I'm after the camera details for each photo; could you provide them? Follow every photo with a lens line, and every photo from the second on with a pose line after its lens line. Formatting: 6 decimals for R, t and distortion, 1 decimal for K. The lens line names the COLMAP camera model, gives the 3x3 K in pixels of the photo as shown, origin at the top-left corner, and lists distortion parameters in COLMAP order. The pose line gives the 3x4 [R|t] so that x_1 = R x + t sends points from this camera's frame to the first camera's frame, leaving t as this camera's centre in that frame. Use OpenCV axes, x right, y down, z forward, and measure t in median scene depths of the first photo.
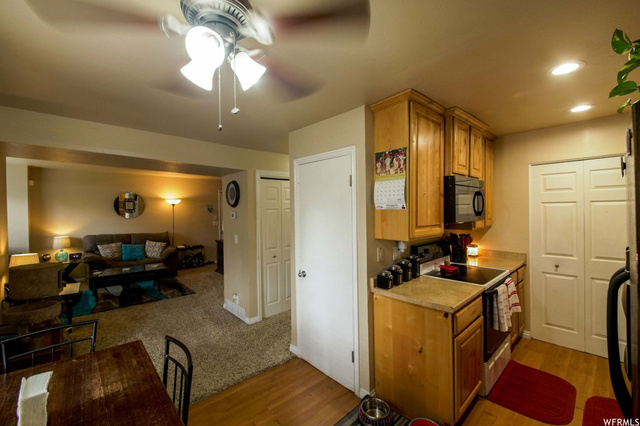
lens RADIAL K [[270.2, 0, 320.0], [0, 270.2, 213.0], [0, 0, 1]] dist [0.001016, -0.000494]
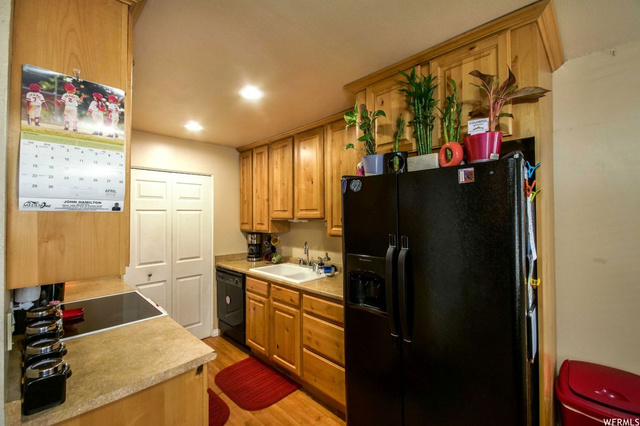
lens RADIAL K [[270.2, 0, 320.0], [0, 270.2, 213.0], [0, 0, 1]] dist [0.001016, -0.000494]
pose [[-0.024418, 0.022939, 0.999439, -0.159371], [0.018511, 0.999576, -0.022490, 0.005781], [-0.999530, 0.017952, -0.024833, 0.513324]]
